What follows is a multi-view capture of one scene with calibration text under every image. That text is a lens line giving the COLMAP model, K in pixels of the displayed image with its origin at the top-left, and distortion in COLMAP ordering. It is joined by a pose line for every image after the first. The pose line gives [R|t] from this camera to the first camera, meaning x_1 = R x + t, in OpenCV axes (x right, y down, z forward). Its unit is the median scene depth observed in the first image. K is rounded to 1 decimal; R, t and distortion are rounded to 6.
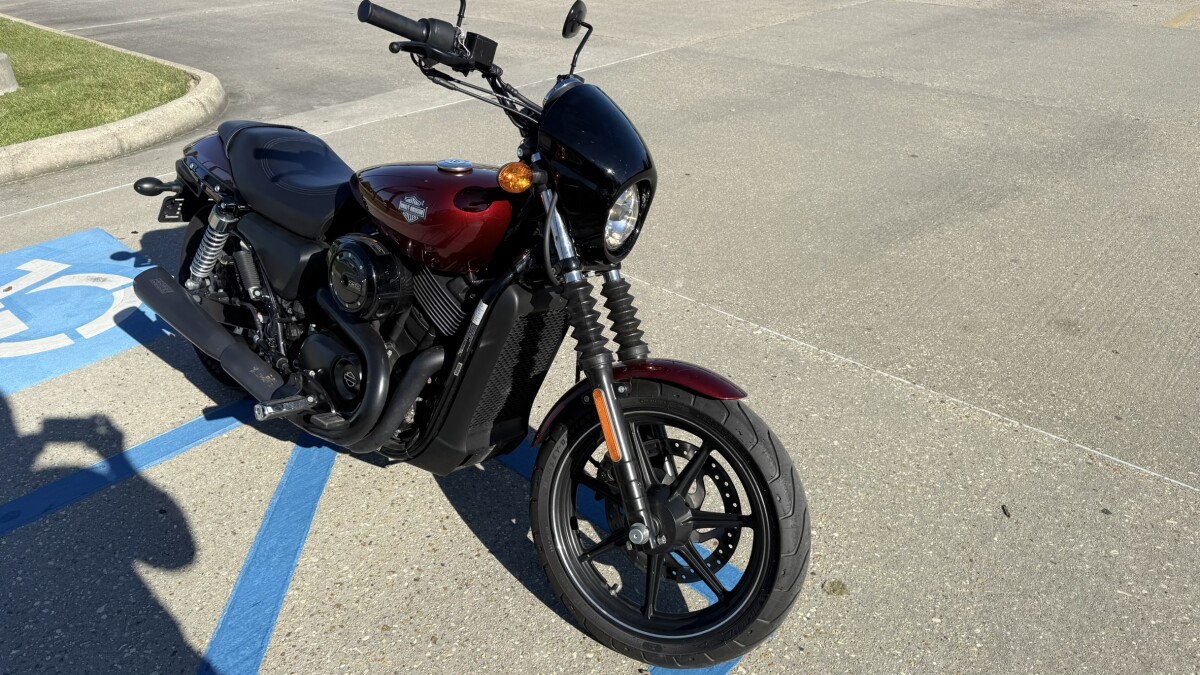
lens RADIAL K [[845.4, 0, 600.0], [0, 845.4, 337.5], [0, 0, 1]] dist [0.088668, -0.152988]
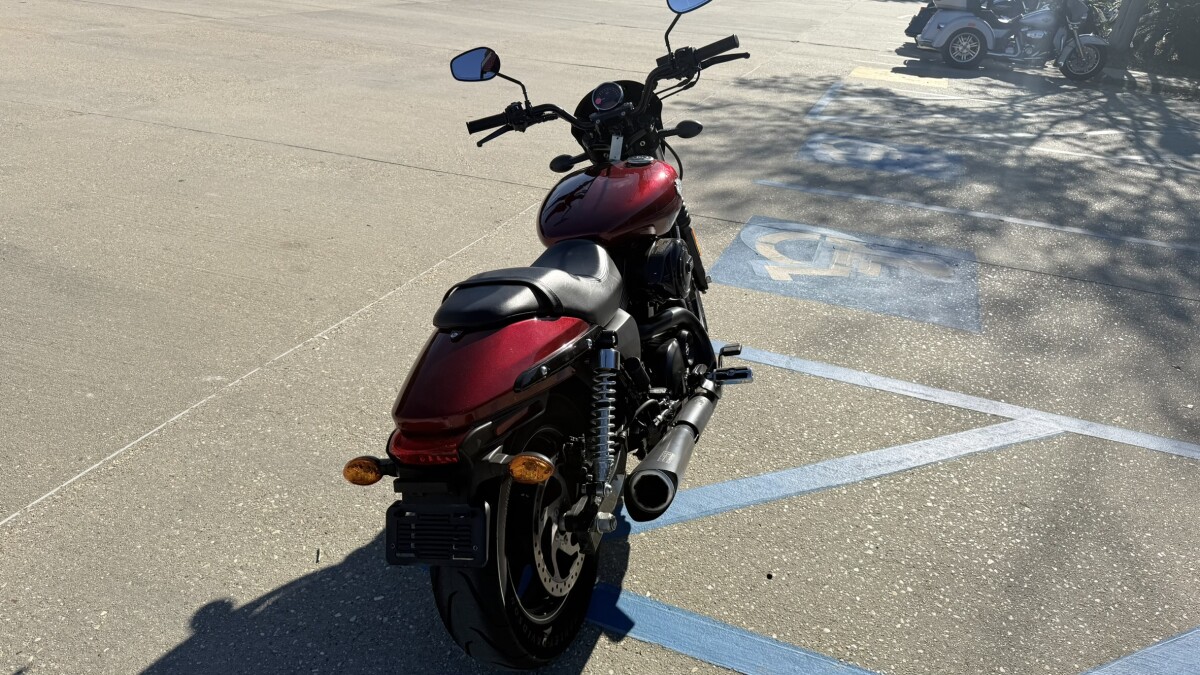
lens RADIAL K [[845.4, 0, 600.0], [0, 845.4, 337.5], [0, 0, 1]] dist [0.088668, -0.152988]
pose [[-0.389378, -0.405045, 0.827238, -1.283965], [0.394051, 0.738526, 0.547087, -0.703072], [-0.832532, 0.538997, -0.127957, 1.274875]]
